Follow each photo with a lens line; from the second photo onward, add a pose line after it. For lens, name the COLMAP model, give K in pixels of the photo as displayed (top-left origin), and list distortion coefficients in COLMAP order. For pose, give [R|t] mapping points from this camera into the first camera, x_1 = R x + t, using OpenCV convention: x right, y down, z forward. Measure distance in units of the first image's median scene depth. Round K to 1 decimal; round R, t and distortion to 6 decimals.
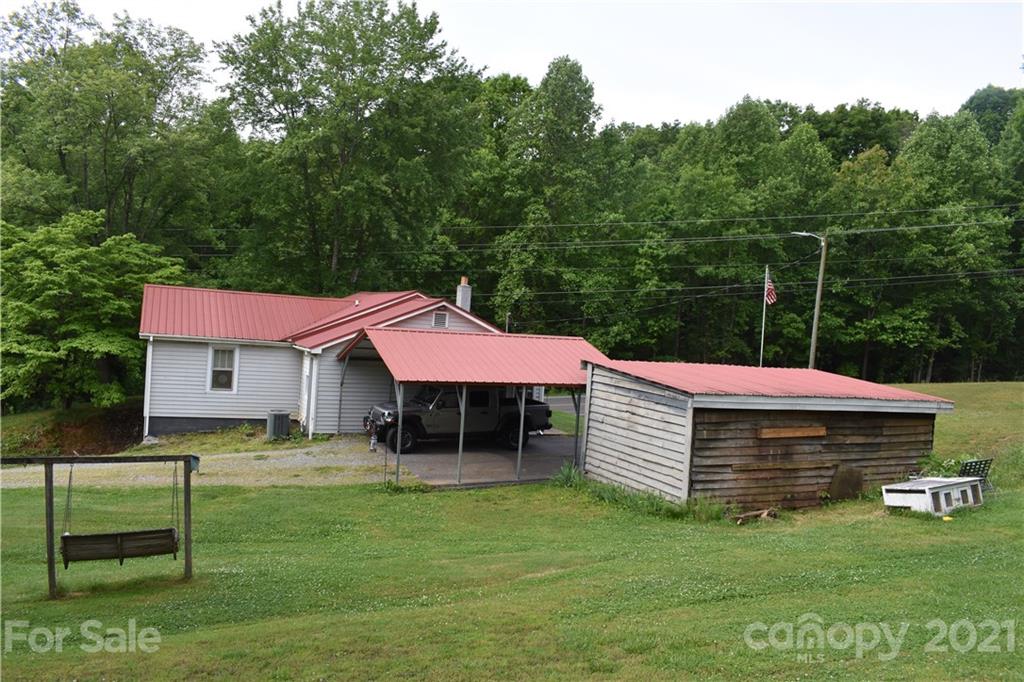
lens RADIAL K [[801.1, 0, 513.0], [0, 801.1, 341.3], [0, 0, 1]] dist [-0.093067, 0.022715]
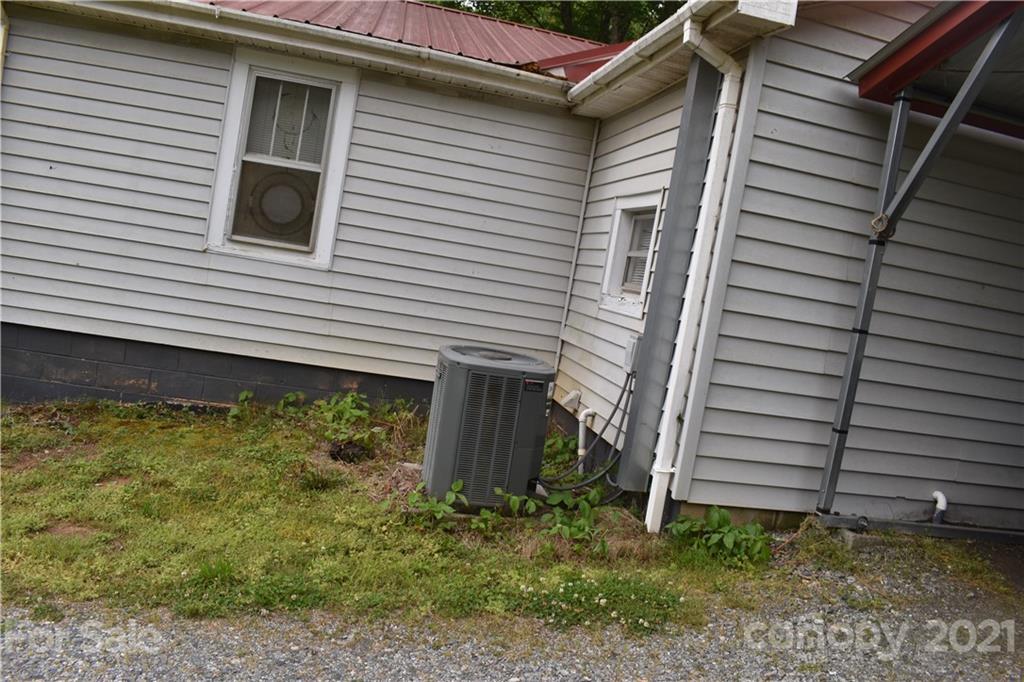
lens RADIAL K [[801.1, 0, 512.8], [0, 801.1, 340.6], [0, 0, 1]] dist [-0.093067, 0.022715]
pose [[0.969736, 0.108309, -0.218818, -0.241125], [-0.099311, 0.993710, 0.051743, 0.071737], [0.223046, -0.028446, 0.974393, 0.787108]]
